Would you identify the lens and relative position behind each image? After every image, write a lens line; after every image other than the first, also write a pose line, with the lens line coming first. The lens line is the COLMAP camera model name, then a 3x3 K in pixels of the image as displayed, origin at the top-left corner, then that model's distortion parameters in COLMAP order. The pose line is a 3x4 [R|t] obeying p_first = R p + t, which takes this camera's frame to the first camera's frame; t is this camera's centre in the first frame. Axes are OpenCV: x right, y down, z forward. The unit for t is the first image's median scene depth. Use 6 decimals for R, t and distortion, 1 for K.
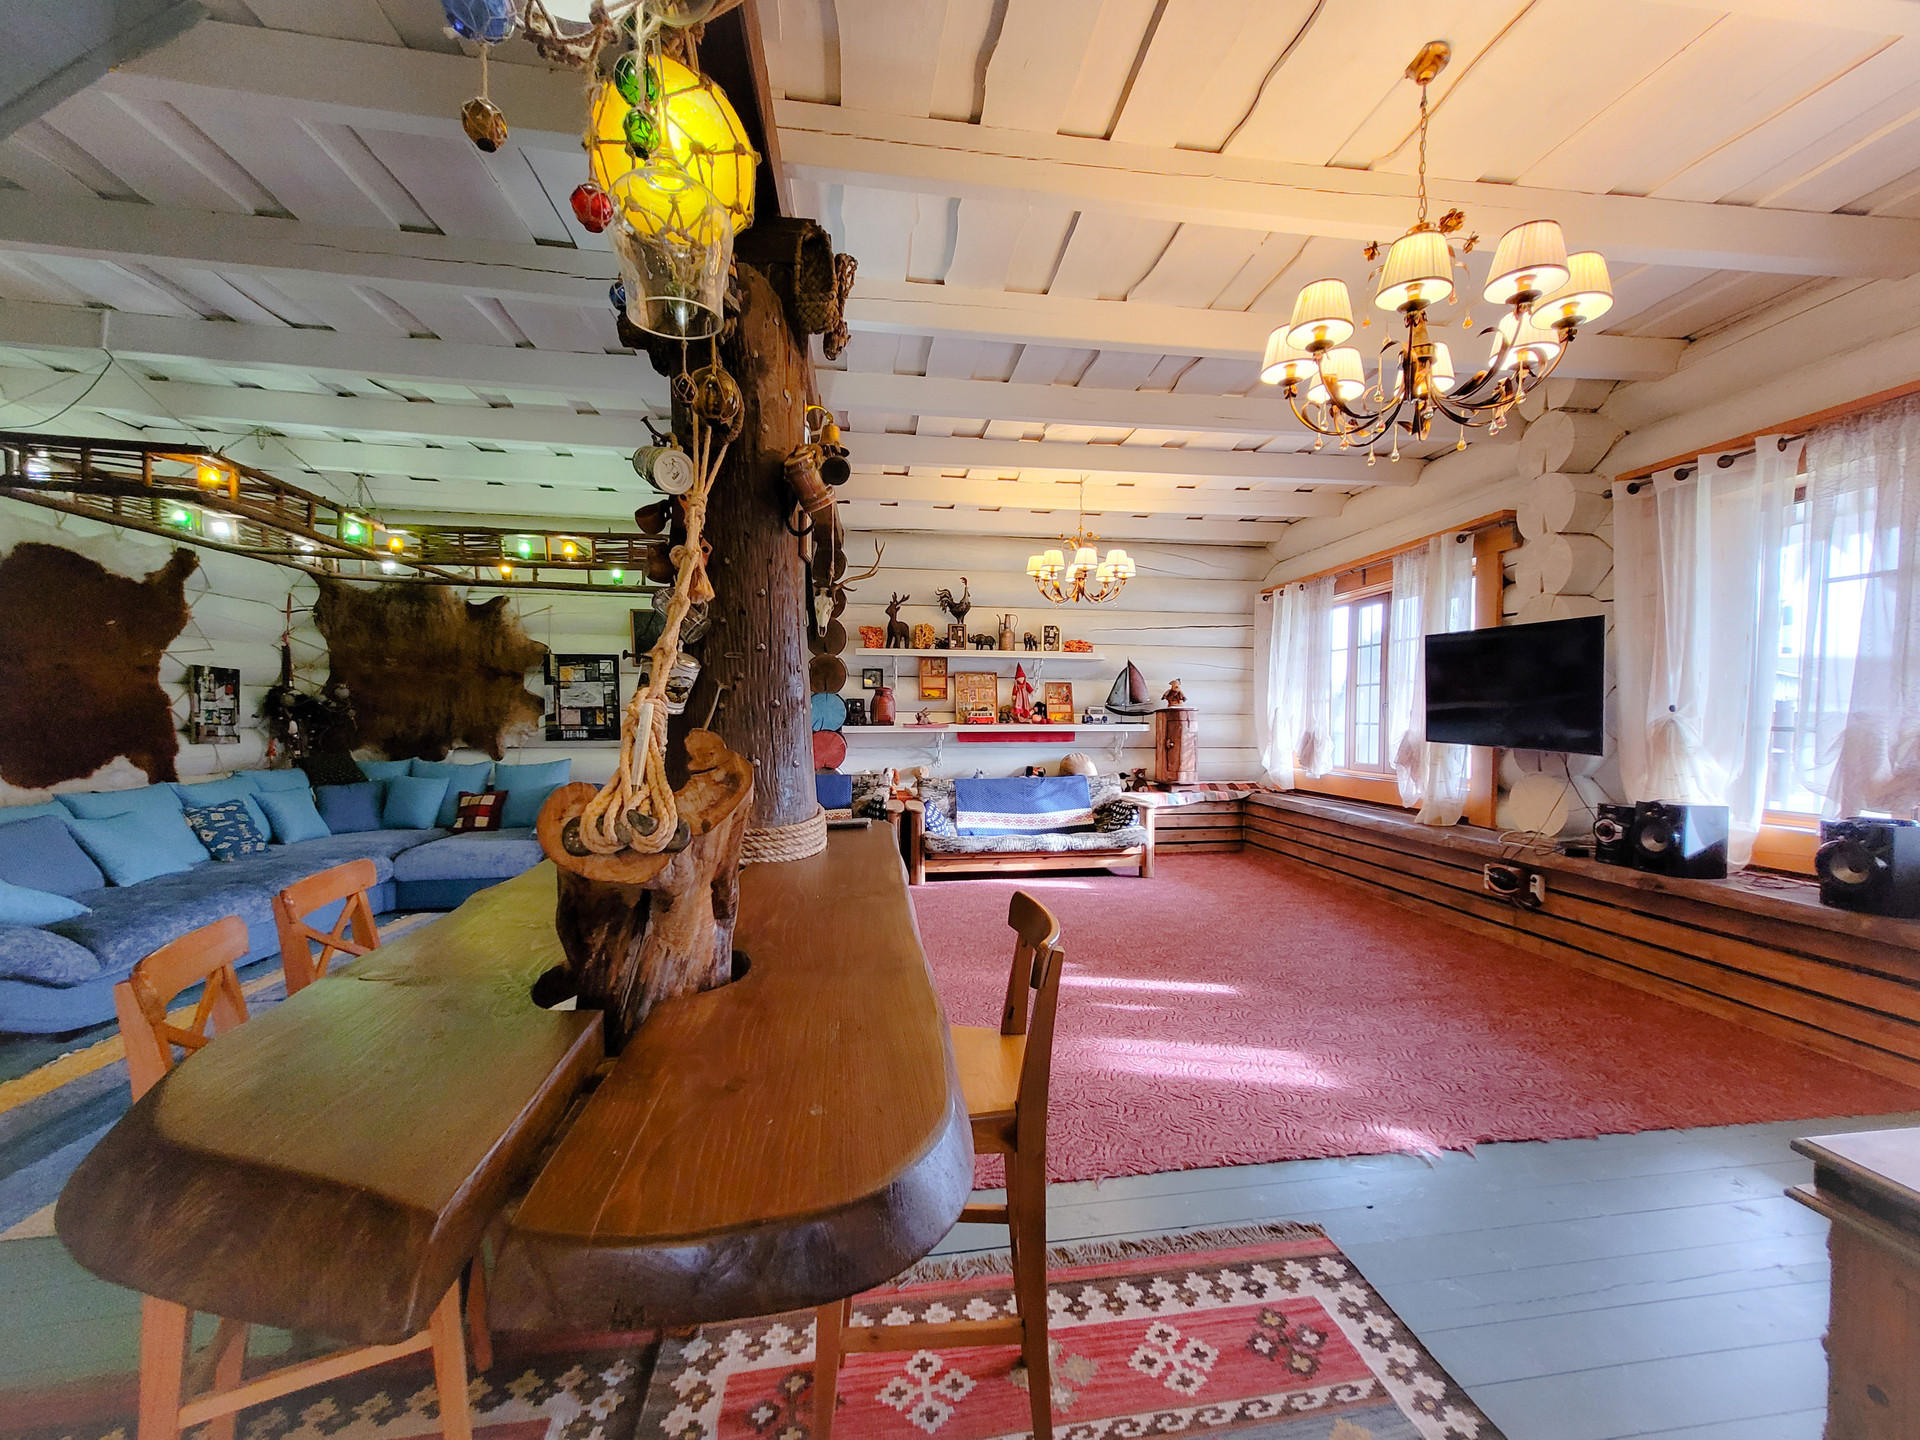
lens RADIAL K [[752.6, 0, 974.1], [0, 752.6, 735.6], [0, 0, 1]] dist [0.006468, -0.000129]
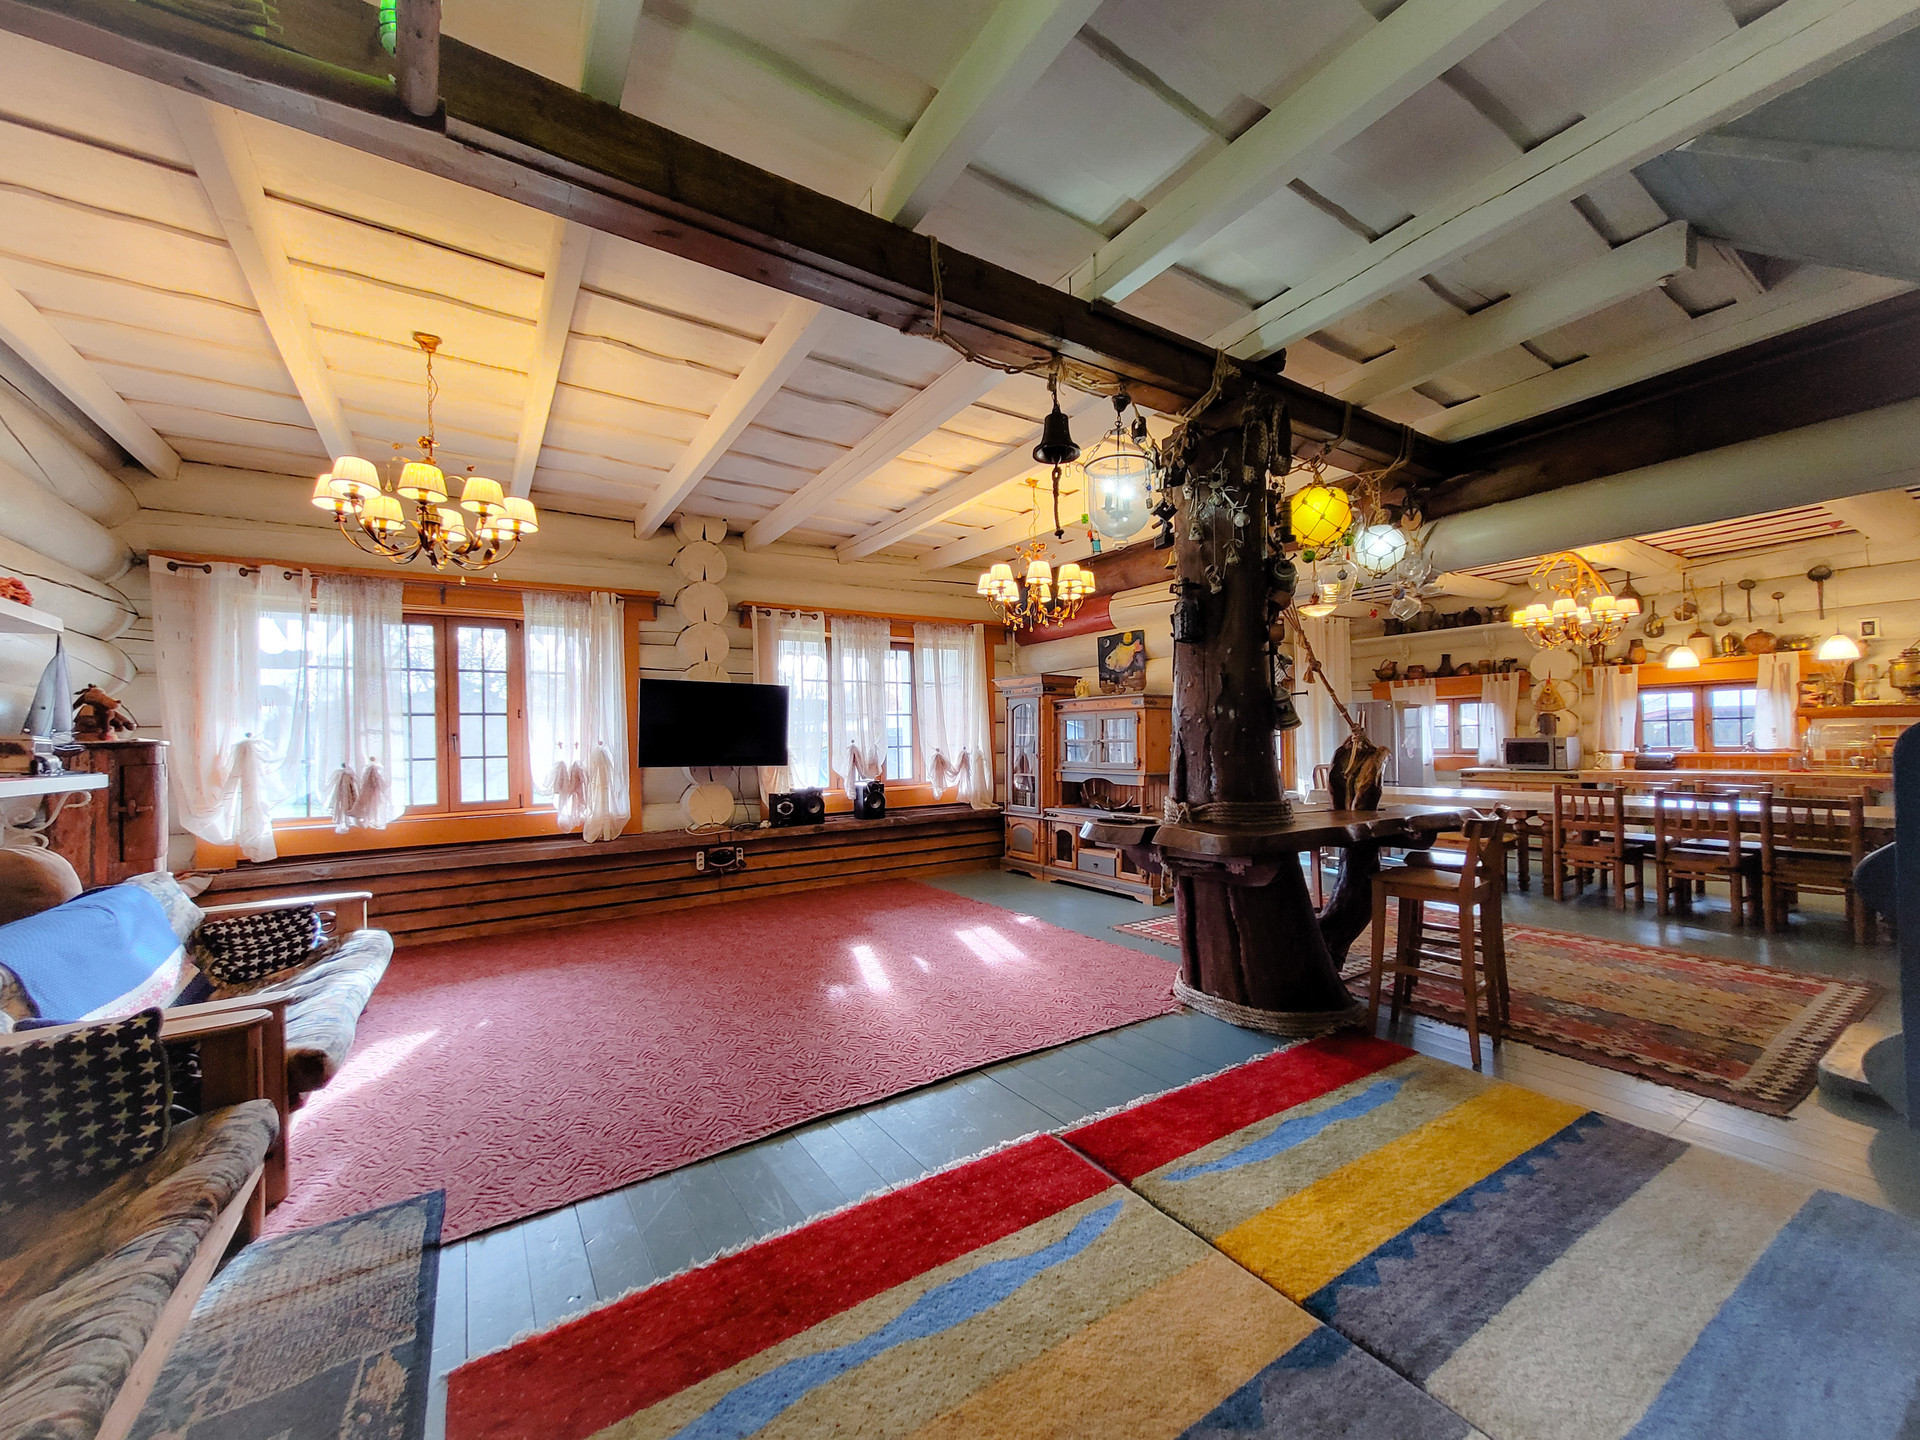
lens RADIAL K [[752.6, 0, 974.1], [0, 752.6, 735.6], [0, 0, 1]] dist [0.006468, -0.000129]
pose [[-0.430861, 0.012998, 0.902325, -0.539138], [0.045876, 0.998919, 0.007516, -0.020535], [-0.901251, 0.044634, -0.430991, 0.784962]]
